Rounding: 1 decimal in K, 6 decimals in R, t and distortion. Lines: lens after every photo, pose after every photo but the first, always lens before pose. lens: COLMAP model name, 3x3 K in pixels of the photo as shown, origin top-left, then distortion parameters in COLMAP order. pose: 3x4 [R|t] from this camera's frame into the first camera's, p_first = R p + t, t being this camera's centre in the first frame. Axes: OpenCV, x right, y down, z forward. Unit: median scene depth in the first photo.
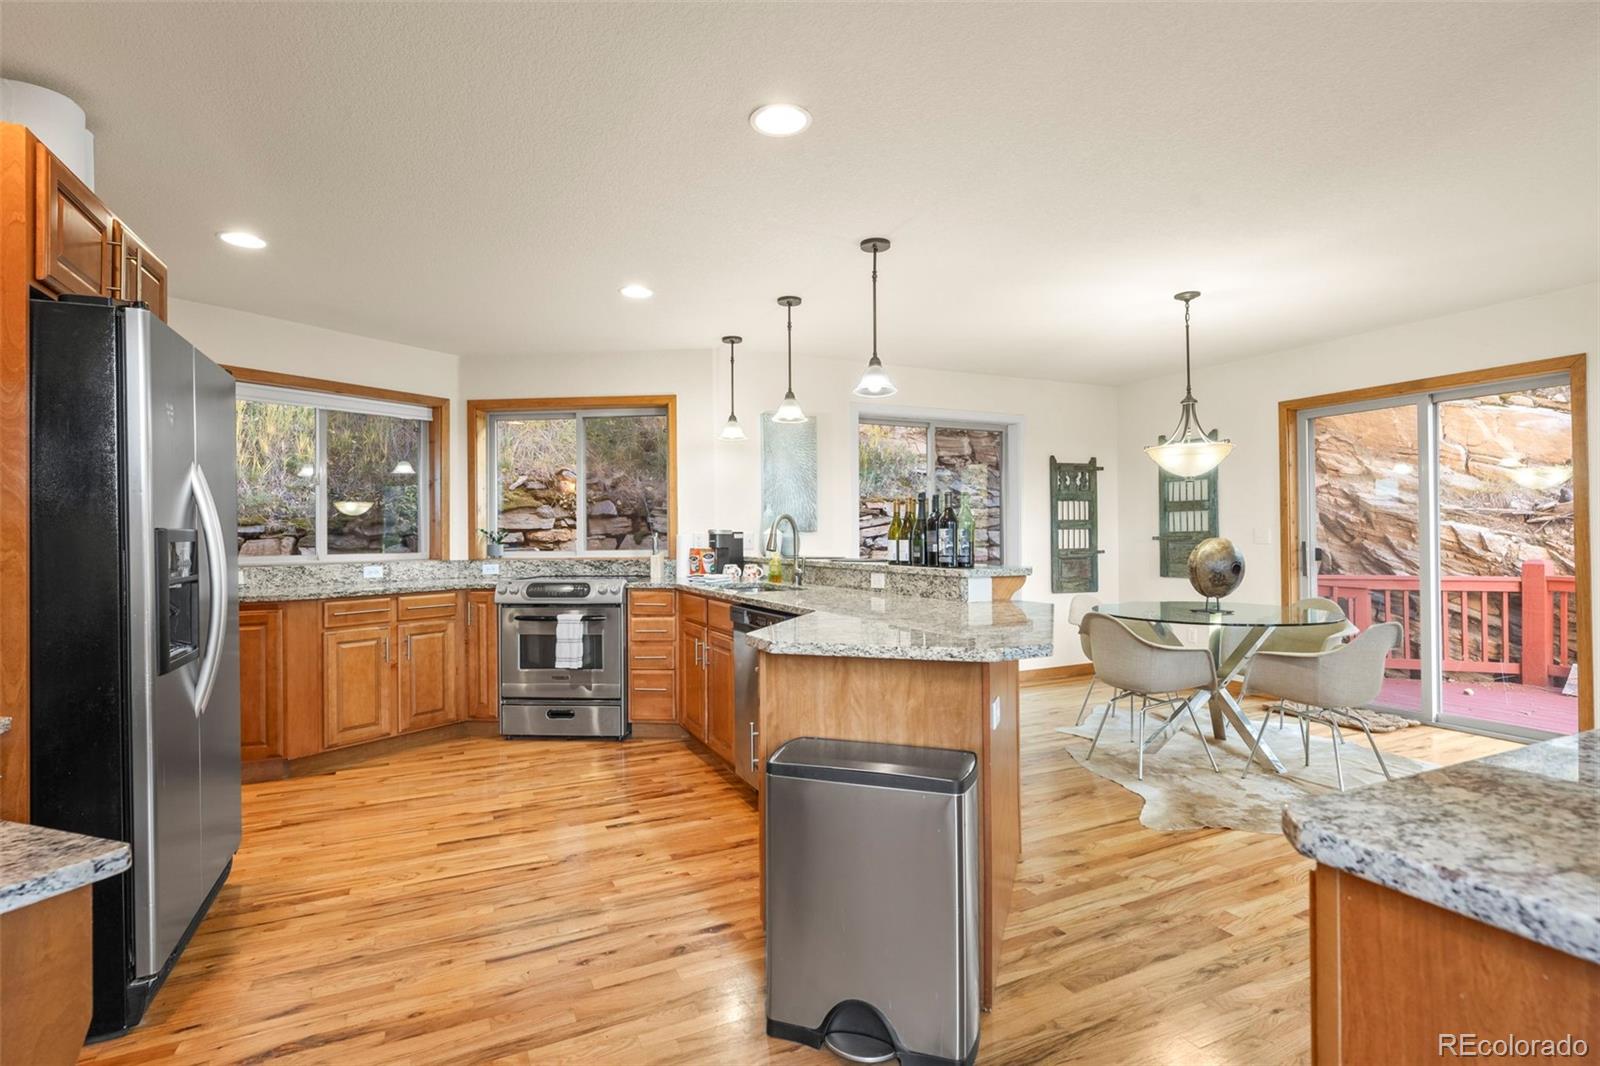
lens RADIAL K [[763.5, 0, 801.0], [0, 763.5, 530.9], [0, 0, 1]] dist [-0.002415, 0.000221]
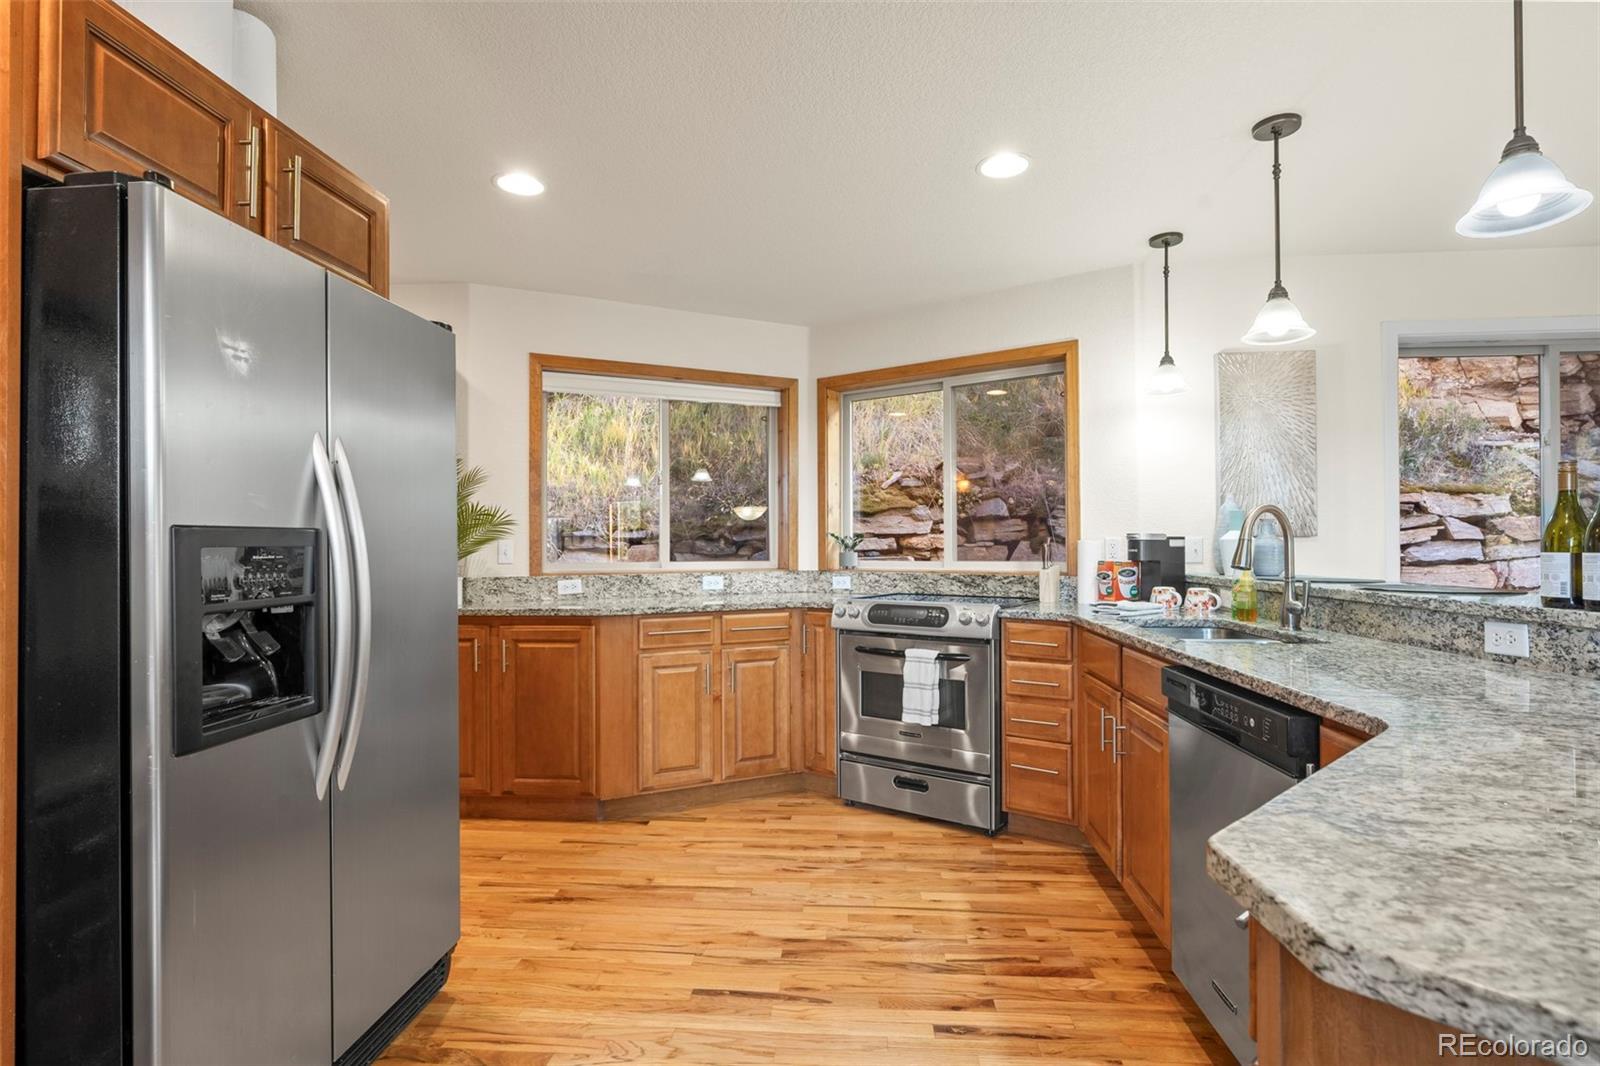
lens RADIAL K [[786.1, 0, 803.2], [0, 786.1, 536.6], [0, 0, 1]] dist [-0.000416, -0.000080]
pose [[0.865823, -0.000295, -0.500350, -0.025166], [-0.000611, 0.999998, -0.001646, 0.002832], [0.500350, 0.001731, 0.865822, 0.290716]]
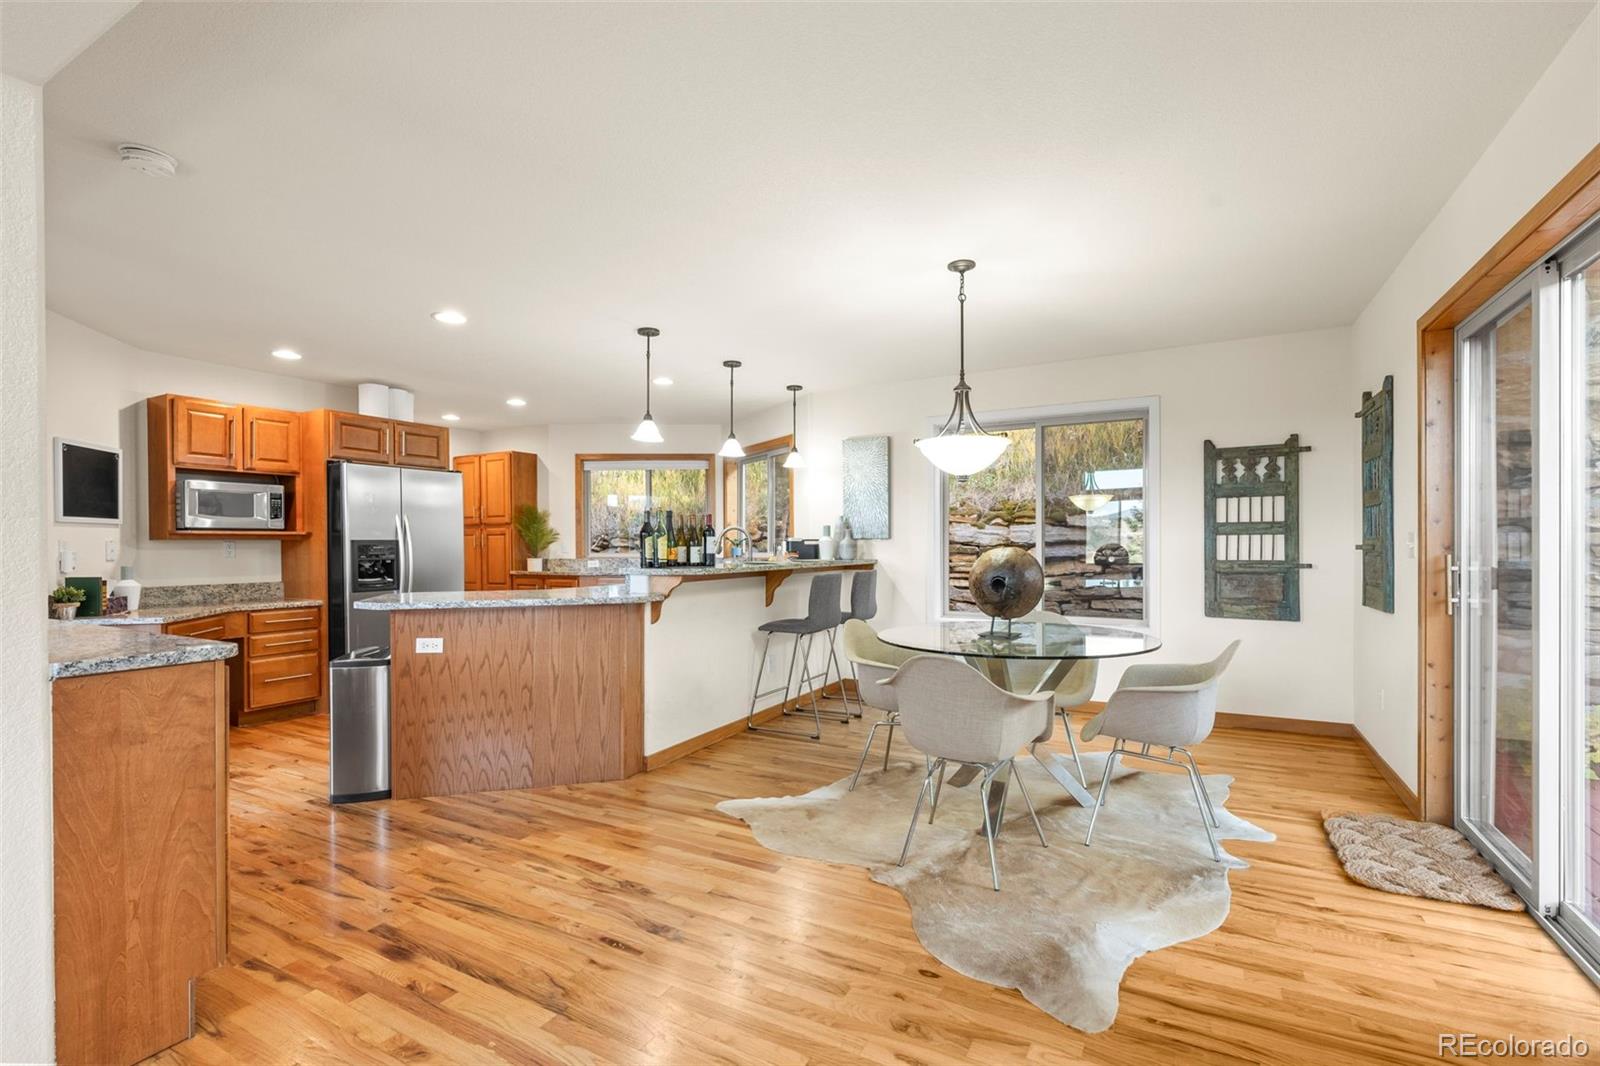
lens RADIAL K [[714.1, 0, 807.7], [0, 714.1, 550.6], [0, 0, 1]] dist [-0.002297, -0.000250]
pose [[0.588971, 0.011868, -0.808067, 0.952575], [0.004903, 0.999821, 0.018258, -0.001909], [0.808140, -0.014716, 0.588807, 0.340502]]
